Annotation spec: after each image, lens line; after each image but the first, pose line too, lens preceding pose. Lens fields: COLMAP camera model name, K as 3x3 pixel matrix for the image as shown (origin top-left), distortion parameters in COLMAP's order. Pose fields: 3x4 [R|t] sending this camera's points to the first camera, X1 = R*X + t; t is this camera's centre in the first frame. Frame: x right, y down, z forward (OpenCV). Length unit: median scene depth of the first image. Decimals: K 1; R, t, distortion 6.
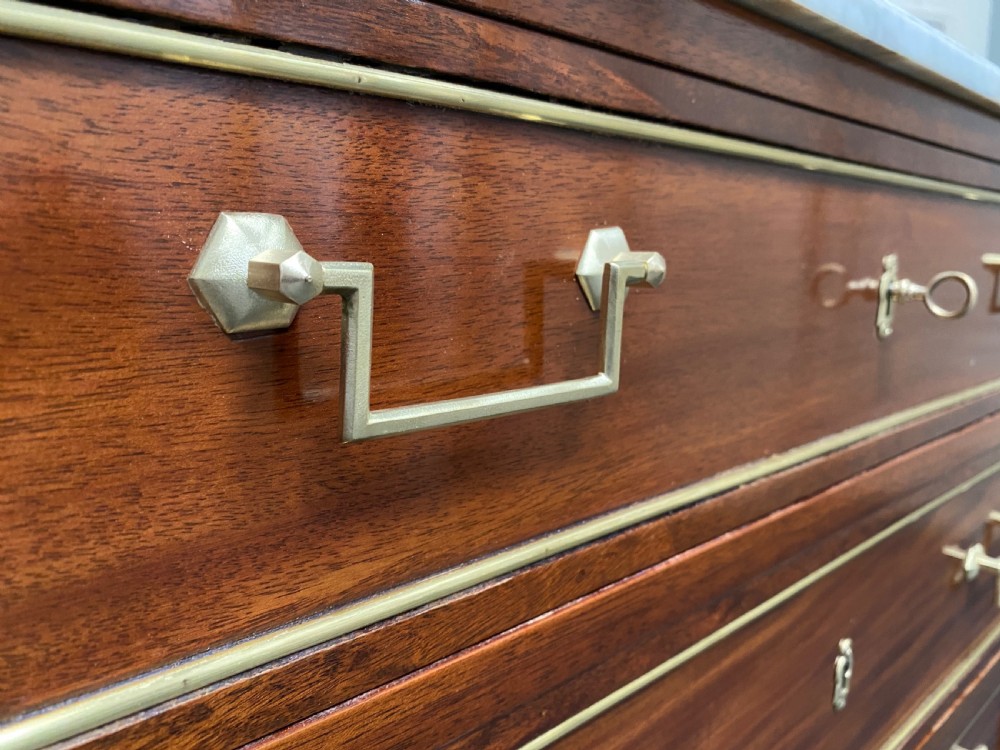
lens RADIAL K [[792.2, 0, 512.8], [0, 792.2, 370.7], [0, 0, 1]] dist [-0.005275, 0.005717]
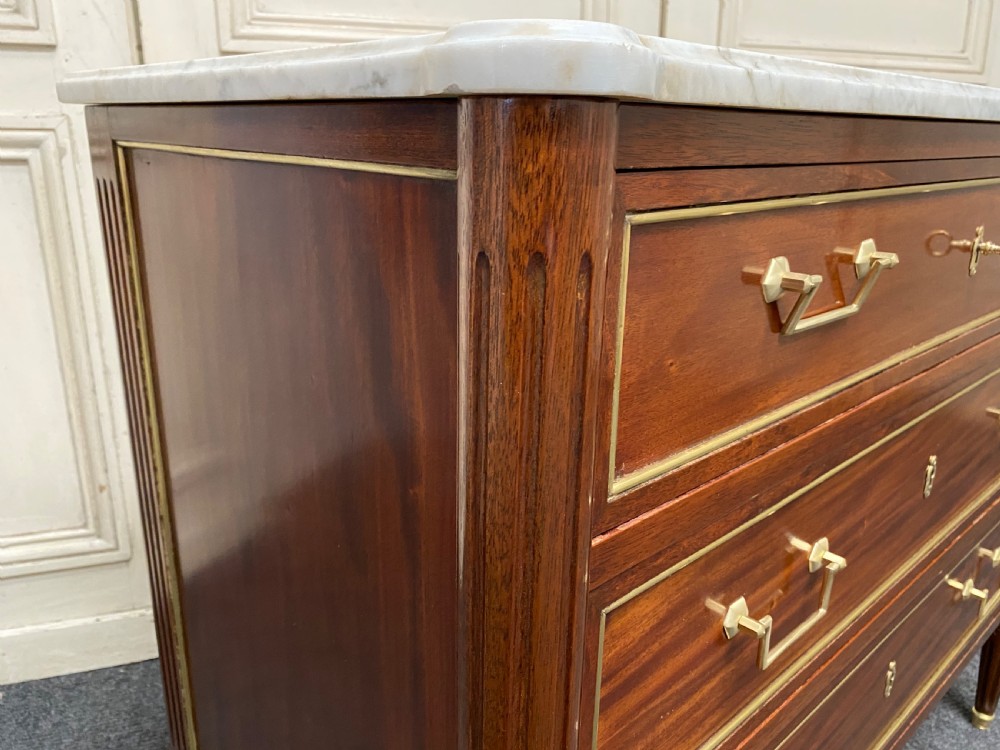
lens RADIAL K [[792.2, 0, 502.7], [0, 792.2, 375.1], [0, 0, 1]] dist [-0.005275, 0.005717]
pose [[0.999784, -0.009948, -0.018275, -0.745352], [0.012388, 0.990260, 0.138678, -0.116661], [0.016717, -0.138875, 0.990169, -1.053730]]
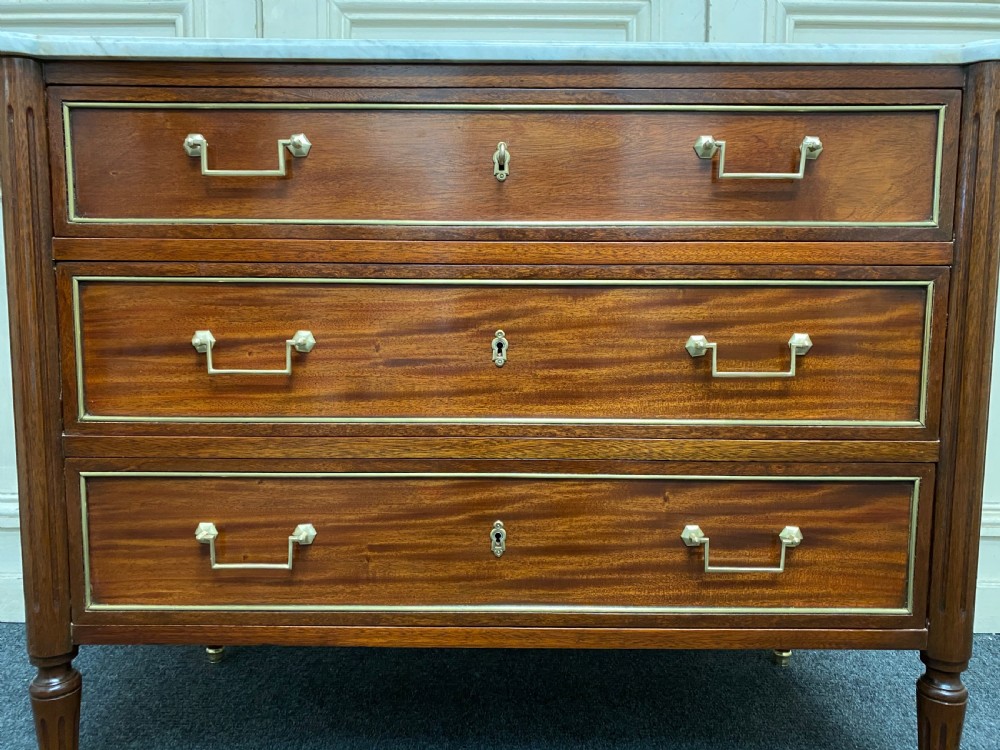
lens RADIAL K [[792.2, 0, 495.4], [0, 792.2, 361.6], [0, 0, 1]] dist [-0.005275, 0.005717]
pose [[0.711256, 0.039271, -0.701835, 3.049053], [-0.103119, 0.993466, -0.048914, 0.856019], [0.695328, 0.107163, 0.710658, -0.761635]]
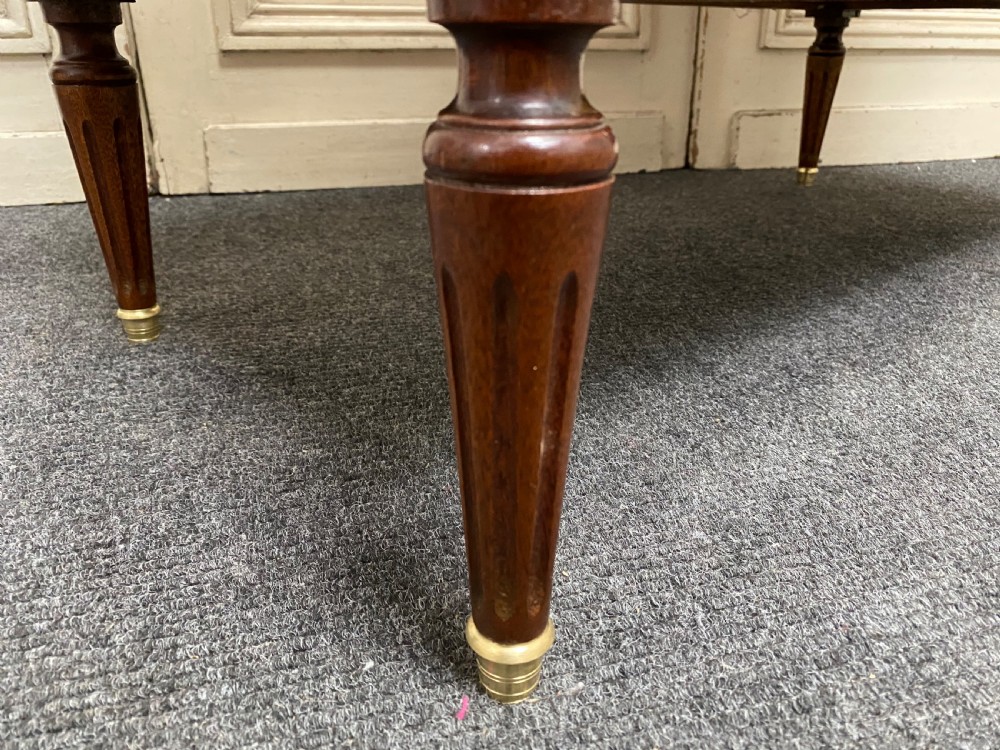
lens RADIAL K [[792.2, 0, 499.6], [0, 792.2, 393.9], [0, 0, 1]] dist [-0.005275, 0.005717]
pose [[0.998212, -0.005963, -0.059479, -0.775309], [0.020791, 0.967525, 0.251919, 2.358899], [0.056046, -0.252705, 0.965919, -0.358936]]
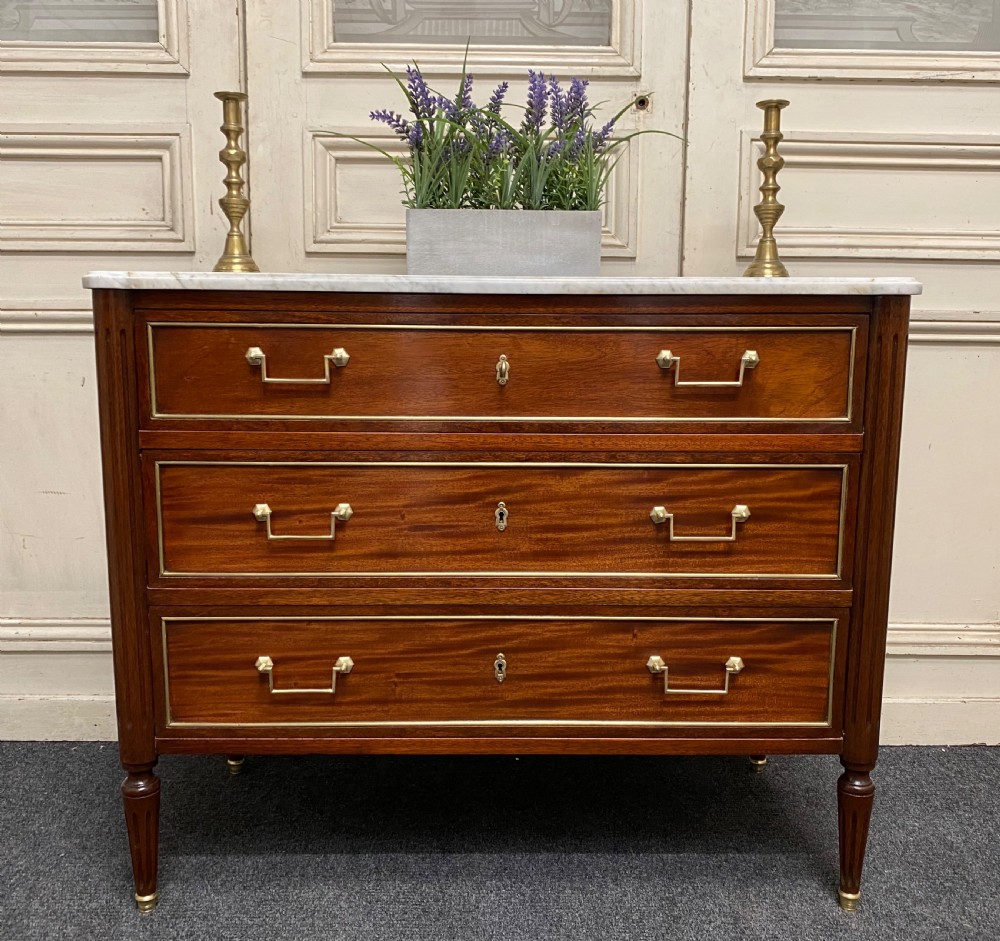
lens RADIAL K [[1015.1, 0, 510.4], [0, 1015.1, 467.6], [0, 0, 1]] dist [0.001793, 0.000000]
pose [[0.723023, 0.079629, -0.686219, 4.400130], [-0.101535, 0.994796, 0.008456, 0.318139], [0.683321, 0.063562, 0.727346, -2.256274]]
